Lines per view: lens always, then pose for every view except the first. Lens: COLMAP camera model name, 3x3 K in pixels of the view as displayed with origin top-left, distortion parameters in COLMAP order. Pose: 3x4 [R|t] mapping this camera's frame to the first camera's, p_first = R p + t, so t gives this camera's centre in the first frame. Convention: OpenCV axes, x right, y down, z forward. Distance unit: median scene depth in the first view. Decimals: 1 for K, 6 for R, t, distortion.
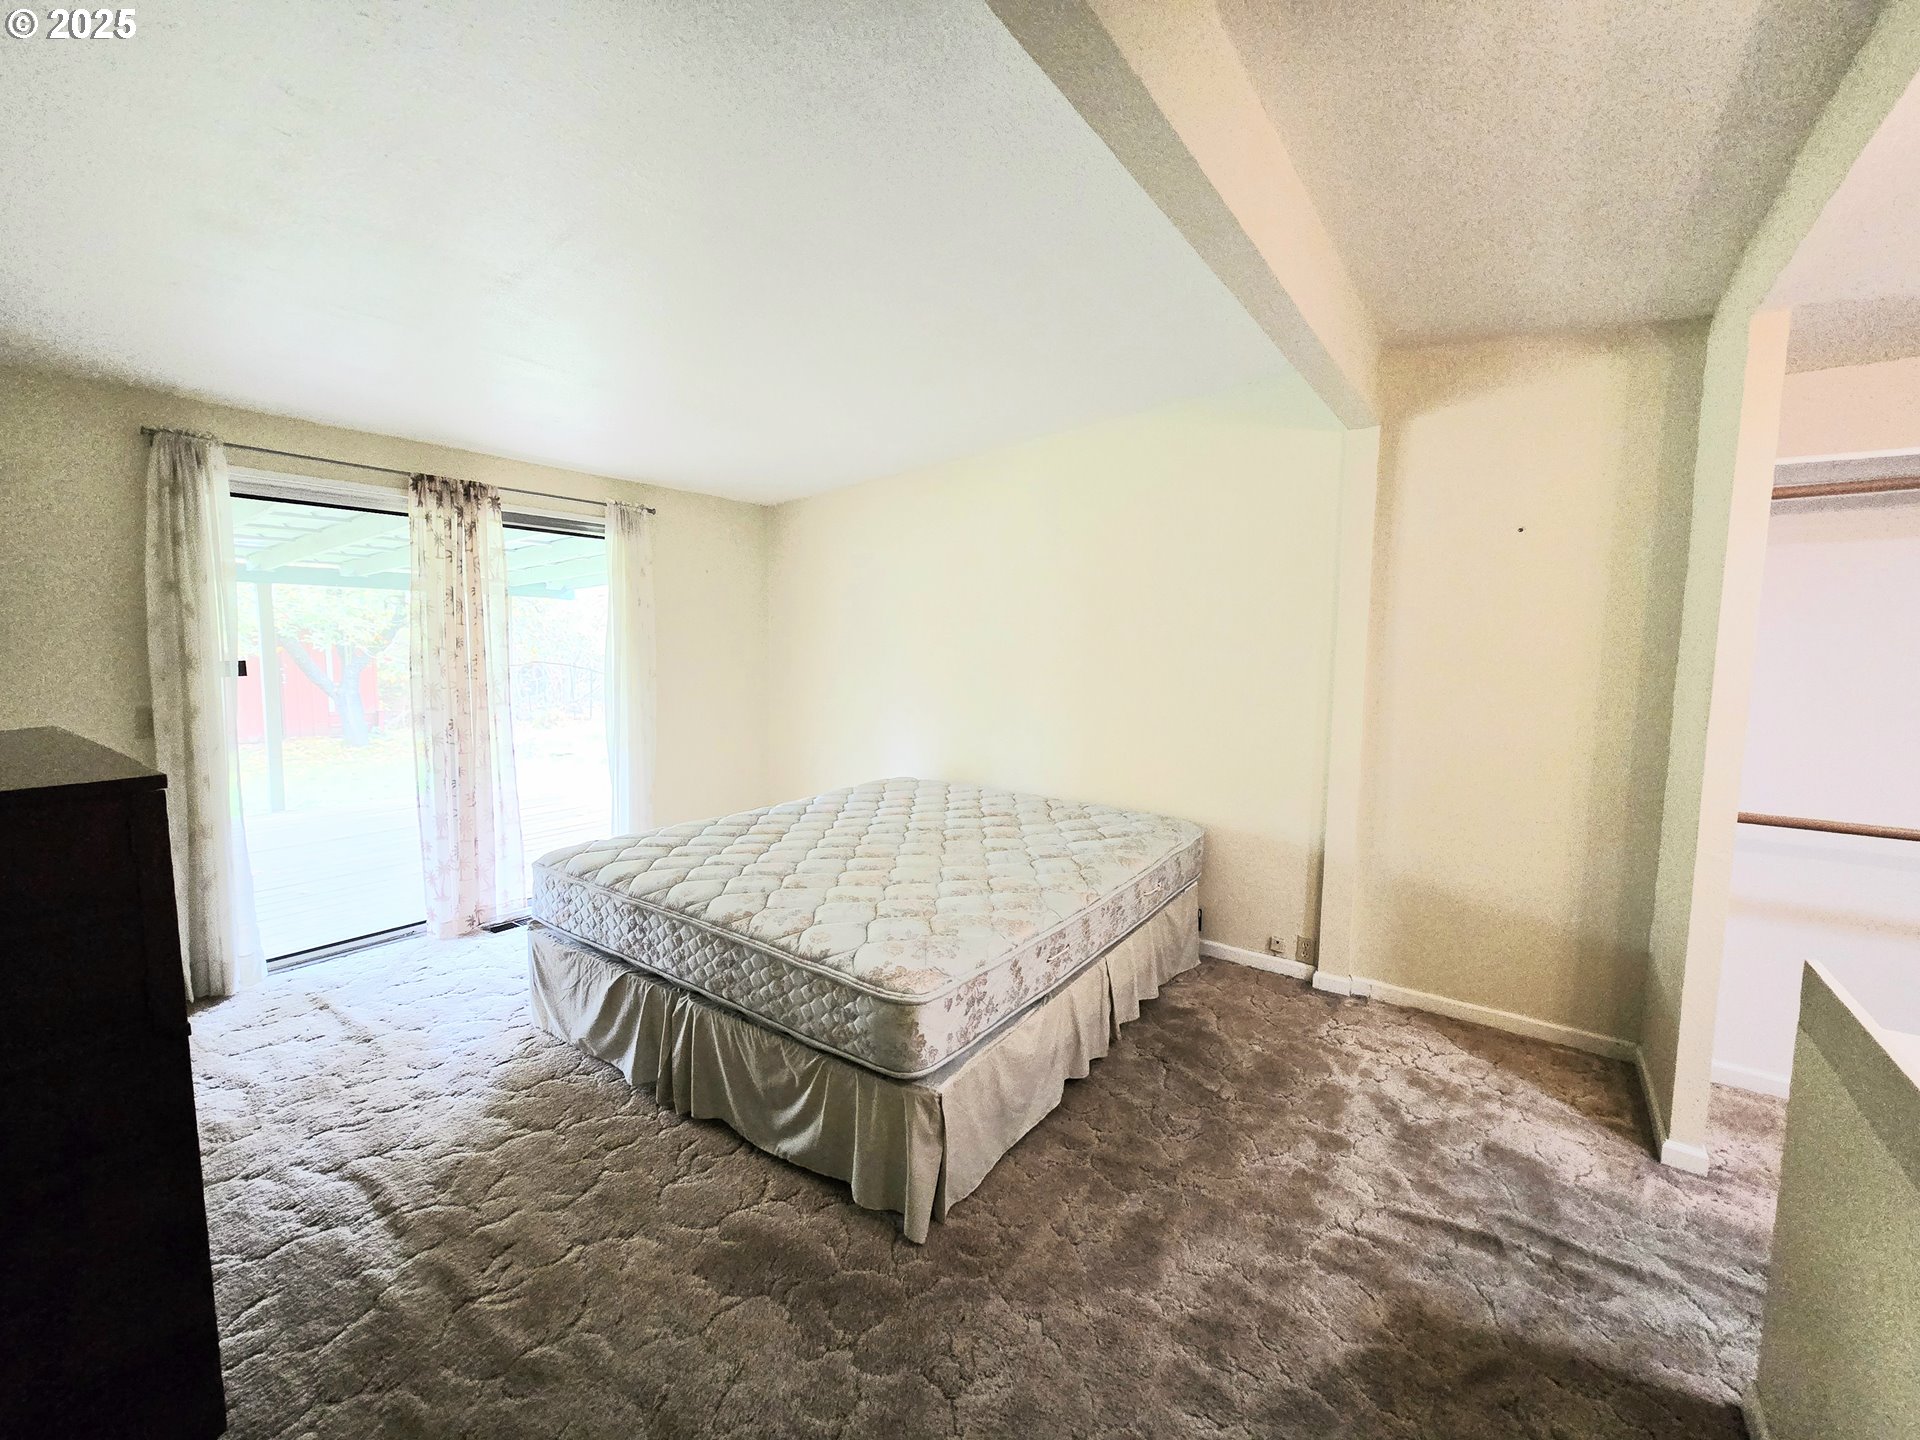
lens RADIAL K [[784.2, 0, 956.1], [0, 784.2, 712.5], [0, 0, 1]] dist [-0.002776, -0.000786]
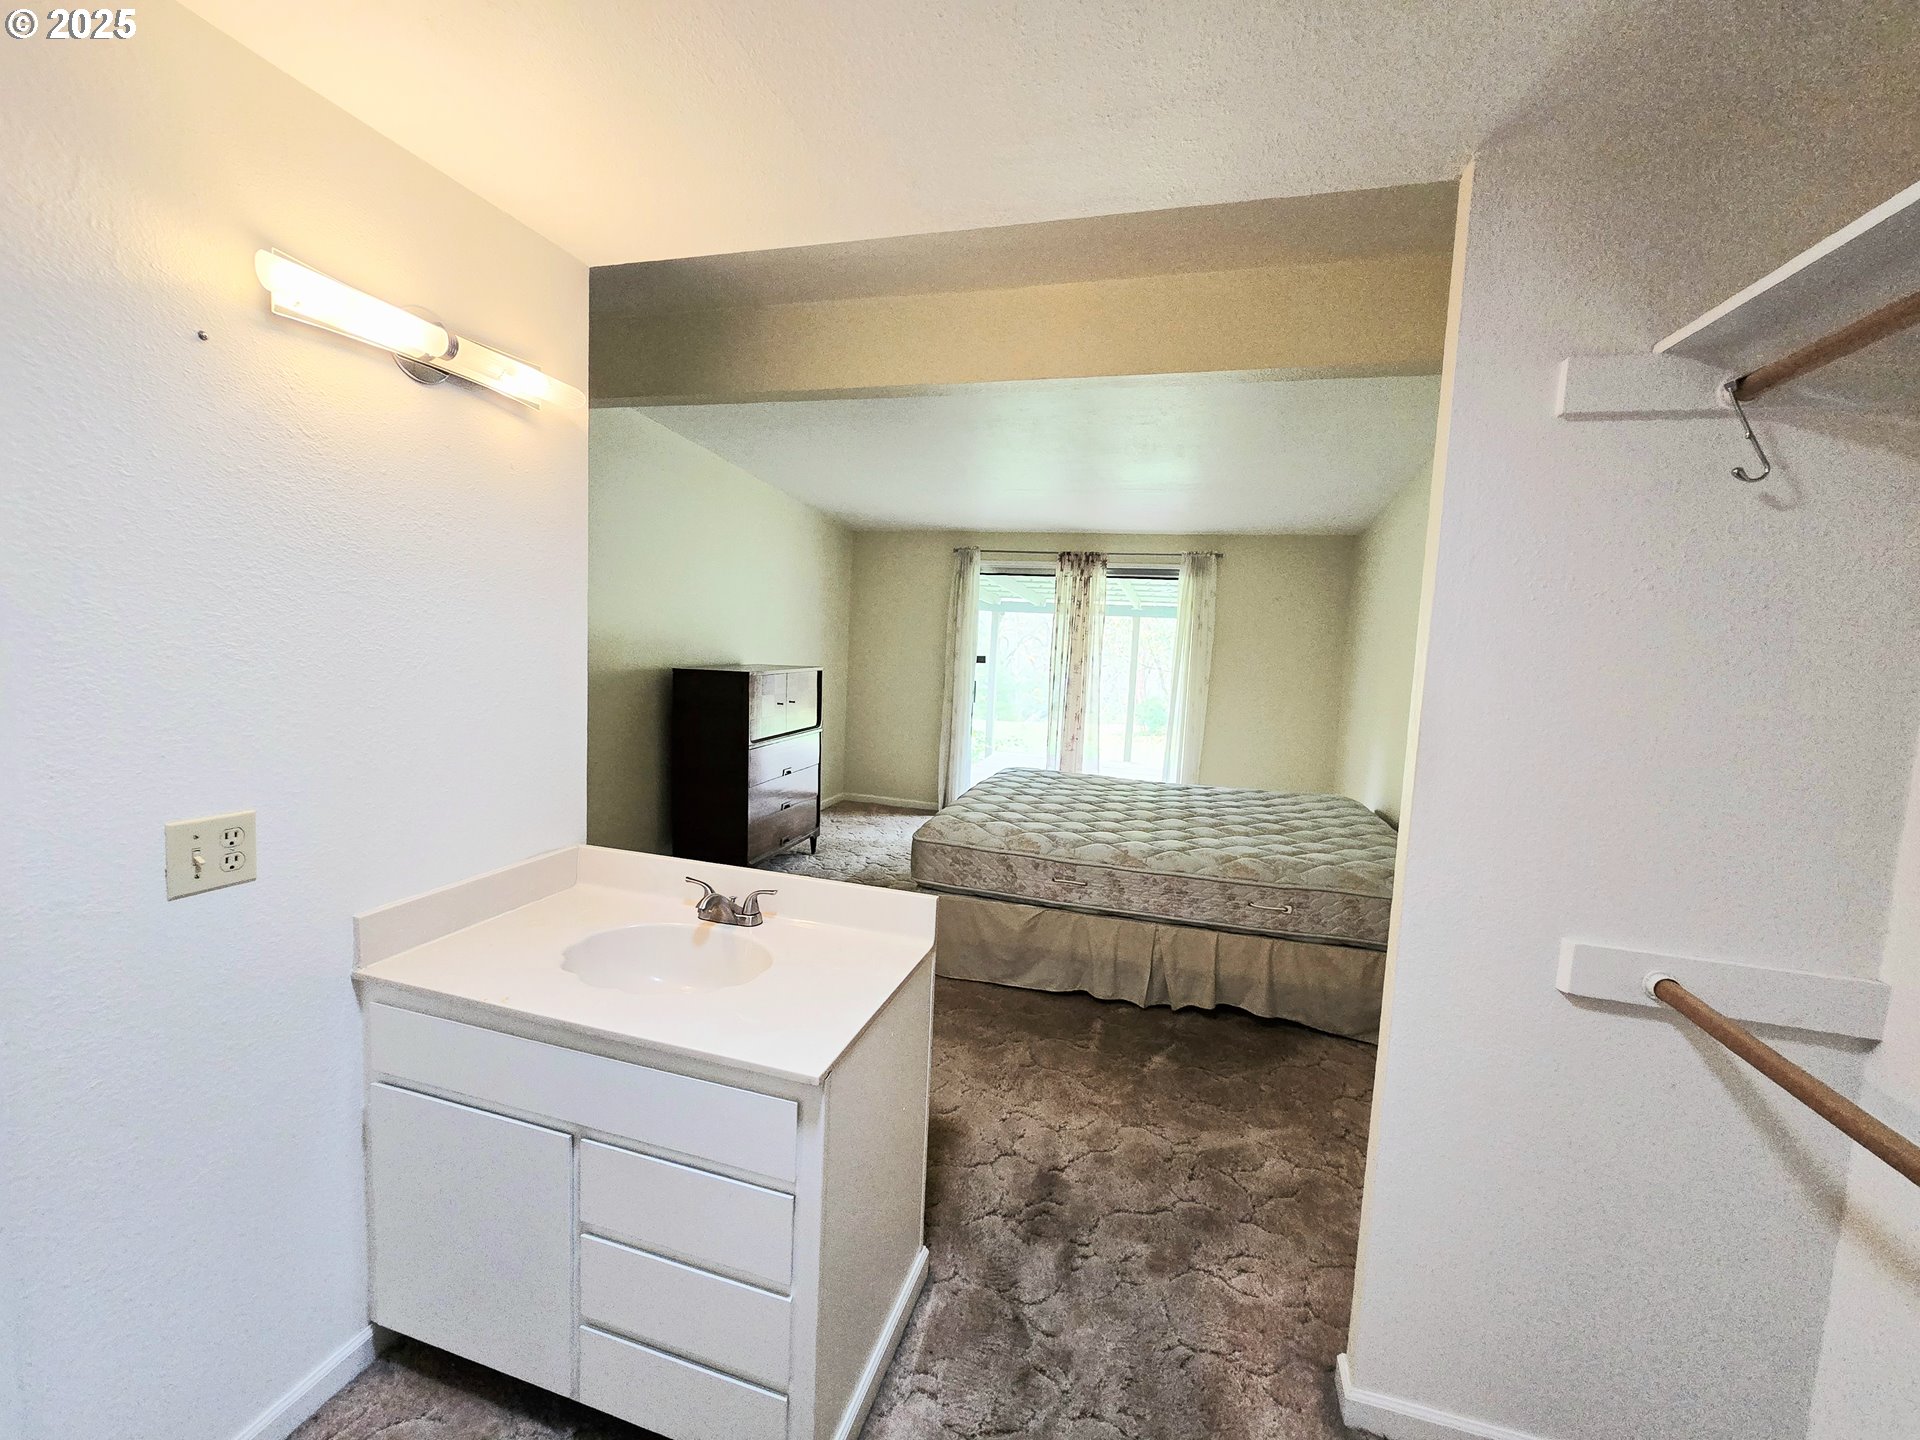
lens RADIAL K [[784.2, 0, 950.4], [0, 784.2, 719.1], [0, 0, 1]] dist [-0.002776, -0.000786]
pose [[0.322244, 0.101614, -0.941187, 0.860061], [-0.132083, 0.989323, 0.061589, -0.014842], [0.937397, 0.104468, 0.332225, 0.226892]]
